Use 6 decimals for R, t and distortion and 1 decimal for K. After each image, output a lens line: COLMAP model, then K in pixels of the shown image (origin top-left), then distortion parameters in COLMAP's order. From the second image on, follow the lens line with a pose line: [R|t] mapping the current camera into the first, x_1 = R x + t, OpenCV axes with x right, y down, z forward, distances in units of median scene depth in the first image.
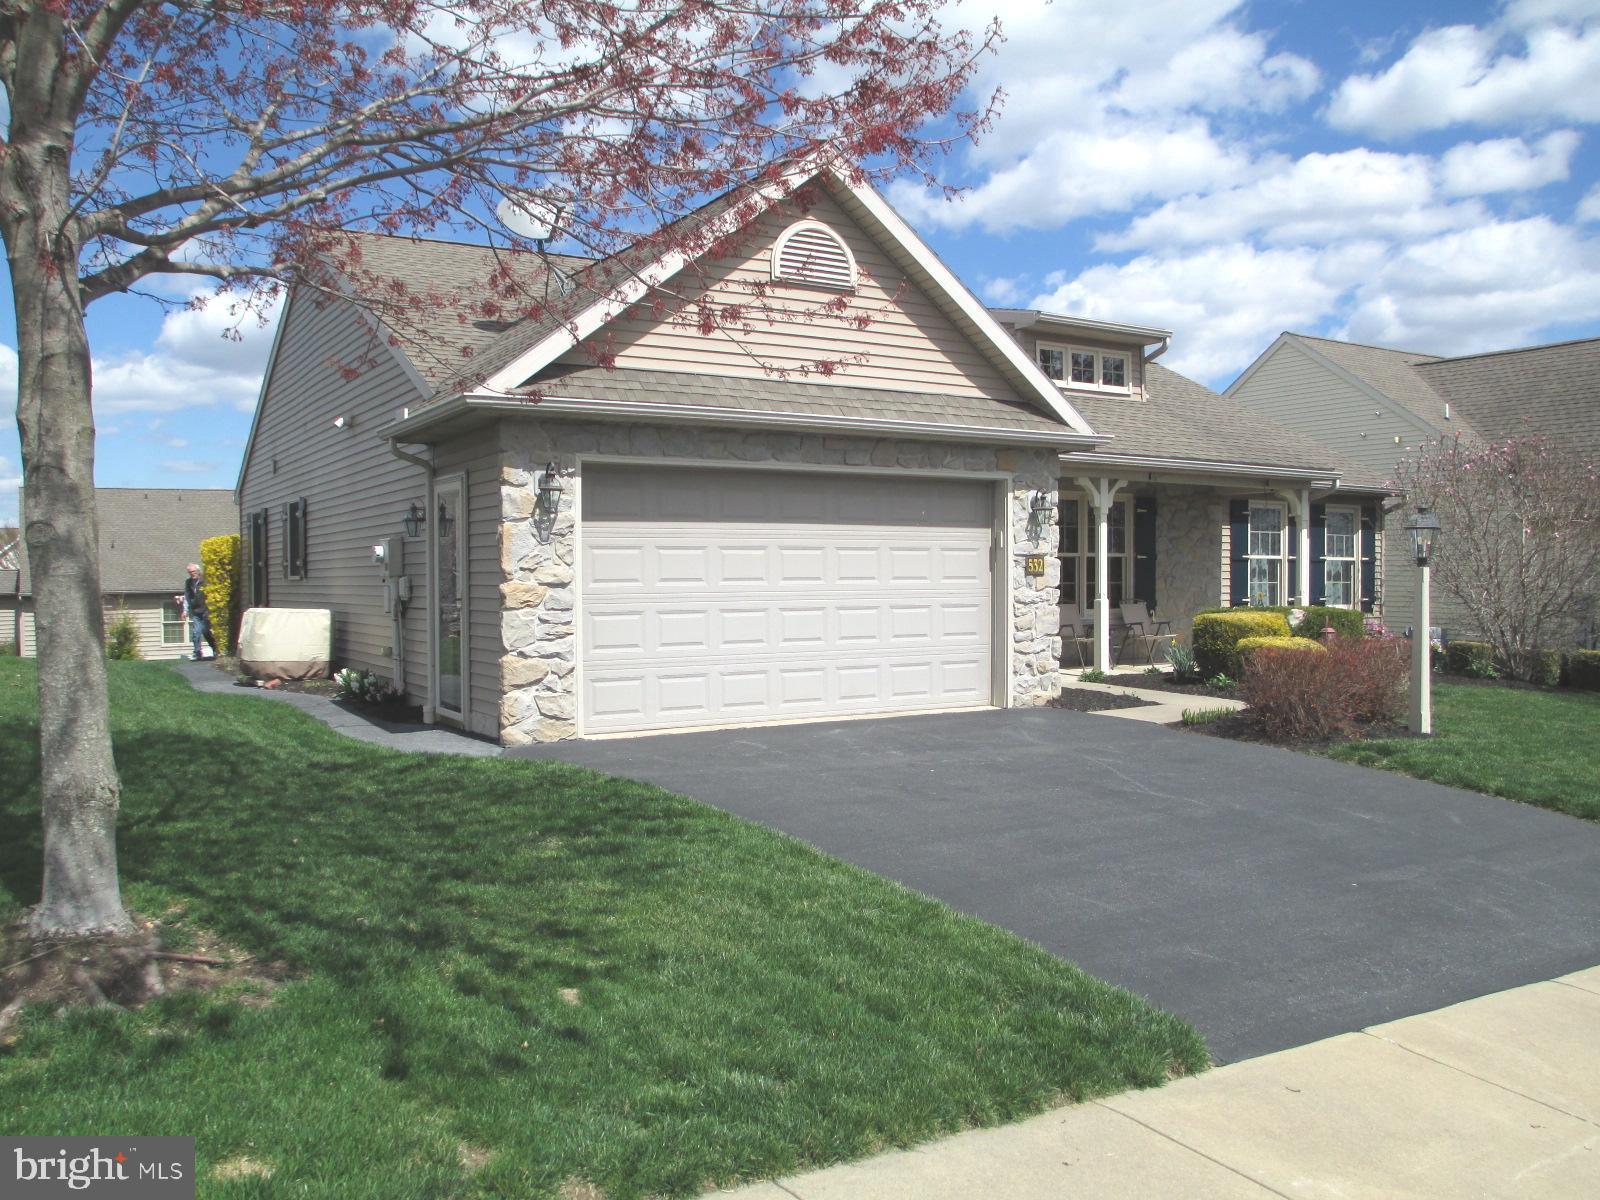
lens RADIAL K [[1315.4, 0, 794.6], [0, 1315.4, 609.1], [0, 0, 1]] dist [-0.072776, 0.028668]
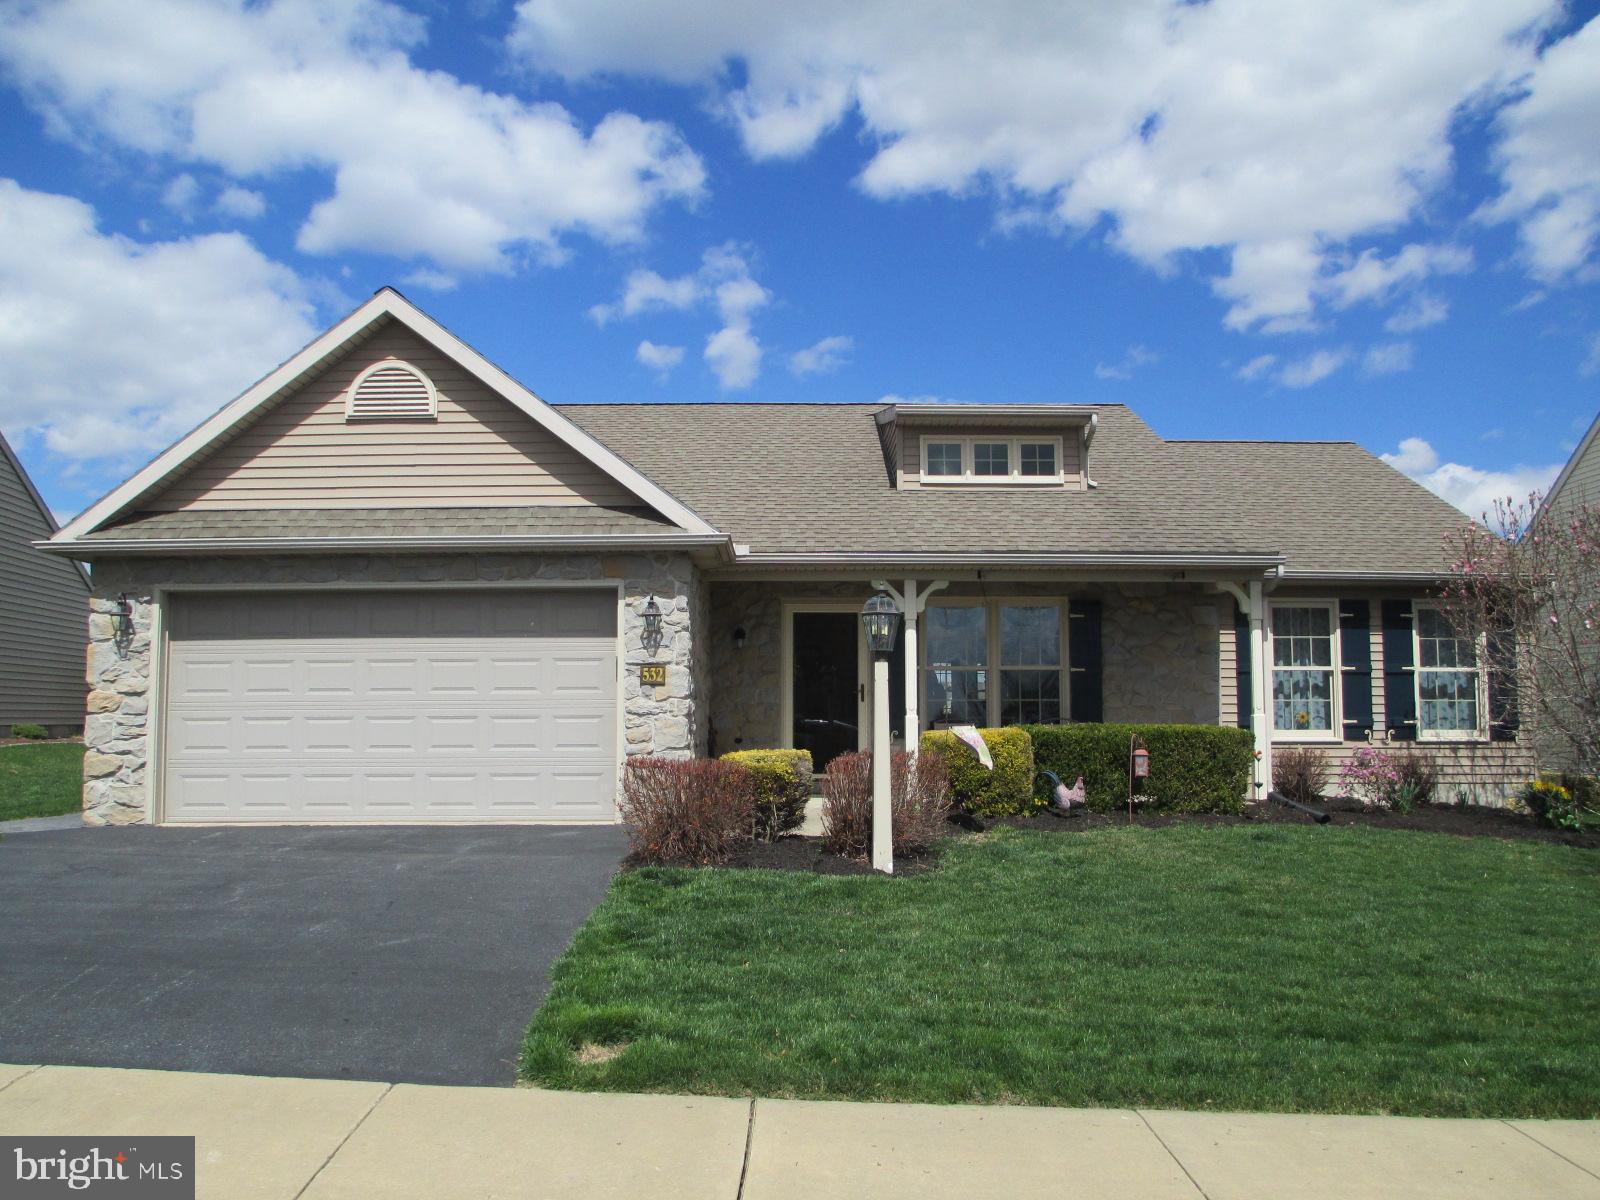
lens RADIAL K [[1315.4, 0, 788.5], [0, 1315.4, 631.3], [0, 0, 1]] dist [-0.072776, 0.028668]
pose [[0.857130, -0.038297, -0.513674, 0.830920], [-0.010047, 0.995800, -0.091007, 0.023102], [0.515002, 0.083166, 0.853145, 0.257930]]
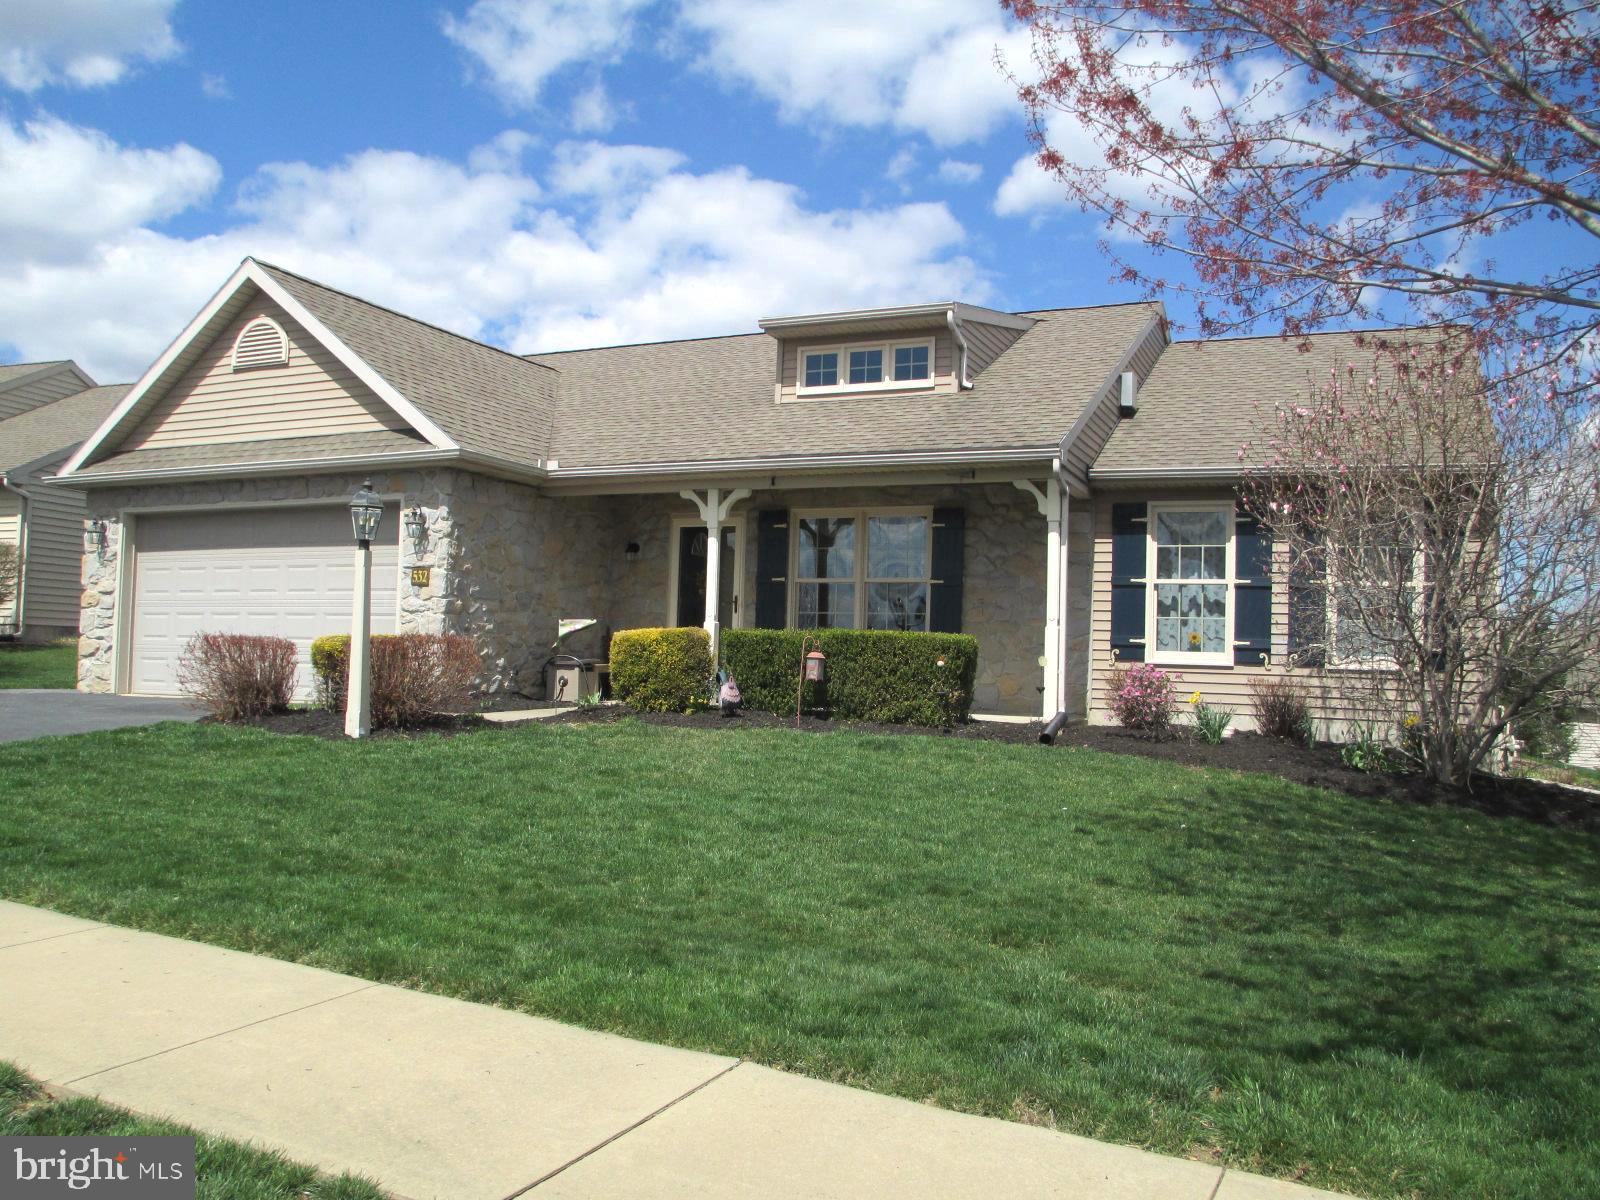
lens RADIAL K [[1315.4, 0, 784.3], [0, 1315.4, 640.4], [0, 0, 1]] dist [-0.072776, 0.028668]
pose [[0.561001, -0.003200, -0.827809, 1.358305], [-0.049352, 0.998085, -0.037304, 0.048664], [0.826343, 0.061782, 0.559768, 0.711543]]
